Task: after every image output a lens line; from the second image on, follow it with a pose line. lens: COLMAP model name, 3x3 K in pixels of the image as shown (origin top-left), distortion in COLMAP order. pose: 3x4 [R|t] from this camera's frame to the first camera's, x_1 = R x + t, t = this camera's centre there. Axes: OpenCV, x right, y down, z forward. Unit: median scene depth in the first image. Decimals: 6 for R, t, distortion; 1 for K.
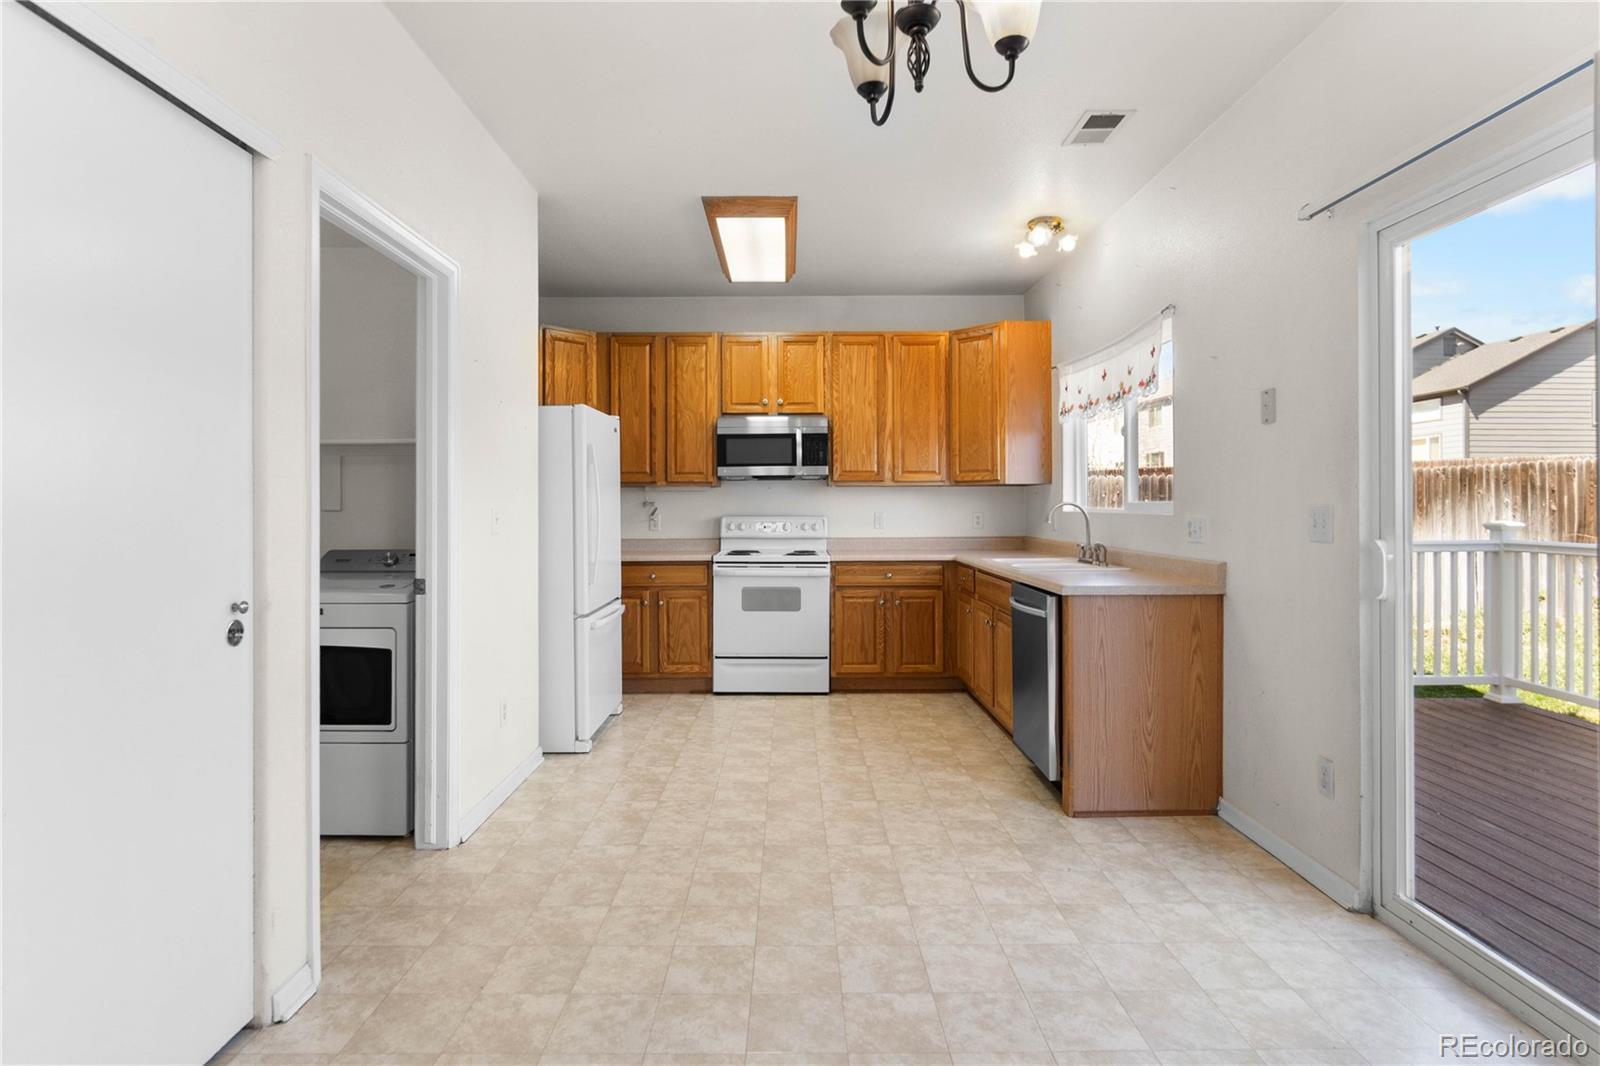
lens RADIAL K [[828.3, 0, 795.8], [0, 828.3, 504.1], [0, 0, 1]] dist [0.000701, 0.000451]
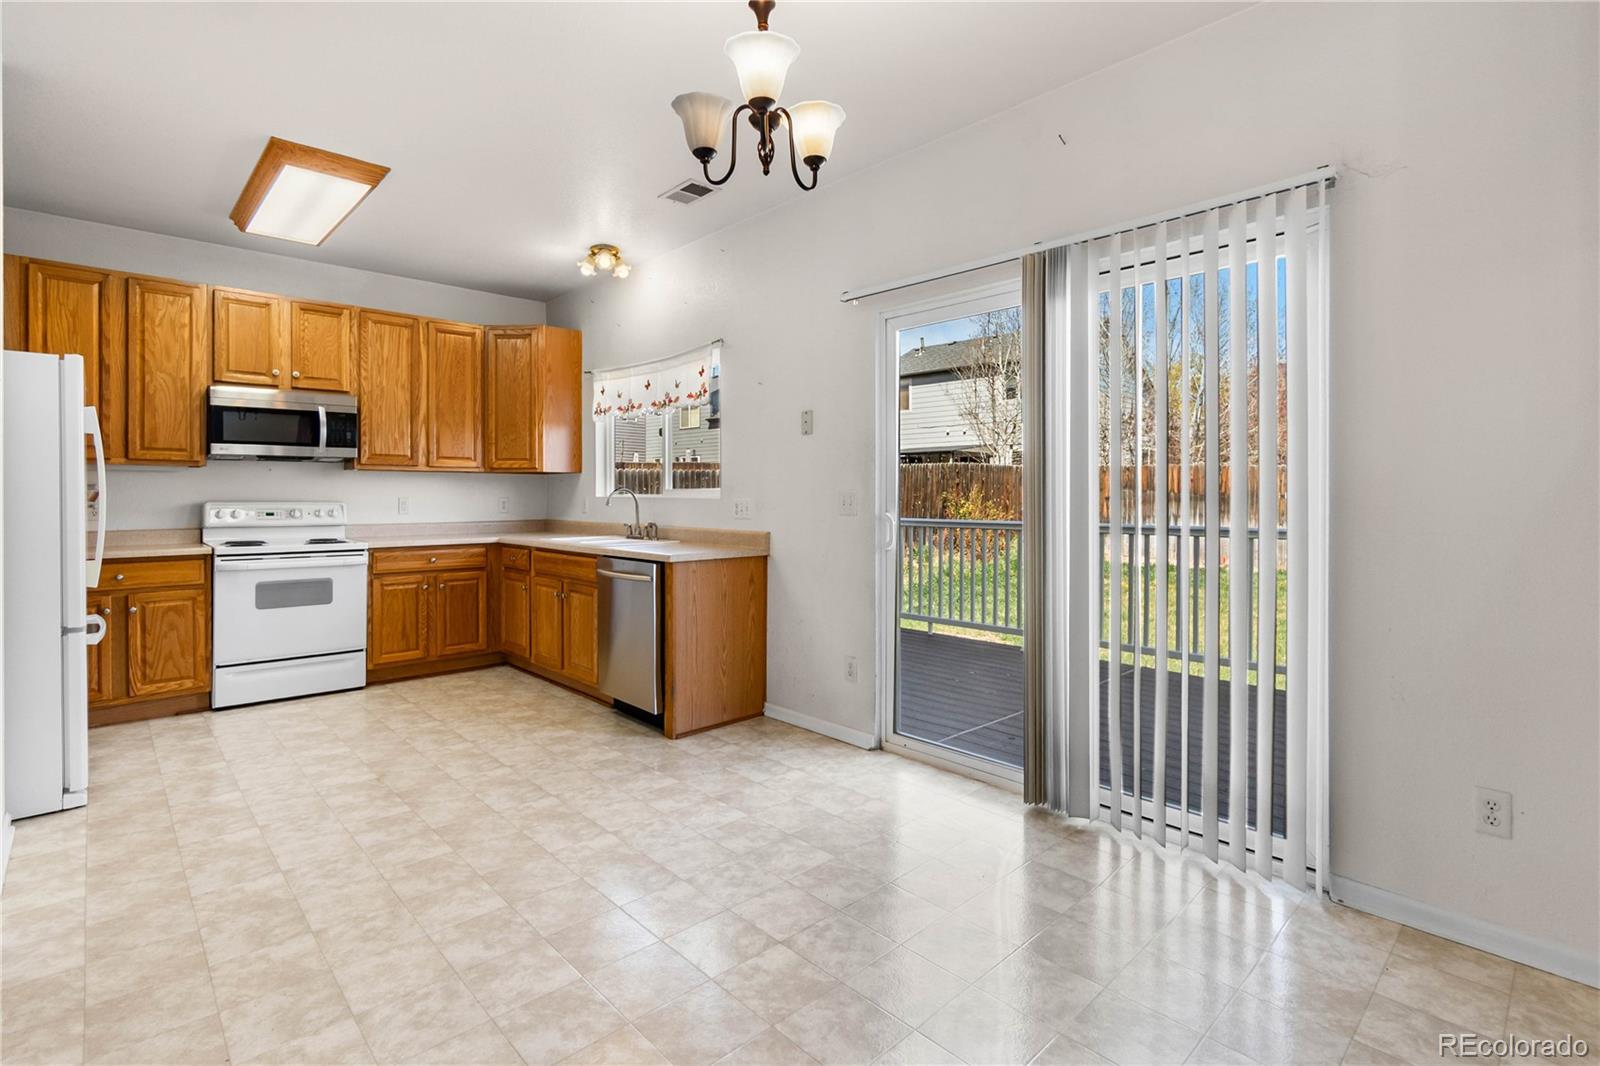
lens RADIAL K [[762.3, 0, 797.5], [0, 762.3, 495.6], [0, 0, 1]] dist [-0.000990, 0.000393]
pose [[0.731970, 0.003223, 0.681329, -0.242190], [-0.005196, 0.999986, 0.000852, 0.006010], [-0.681317, -0.004164, 0.731977, 0.025099]]
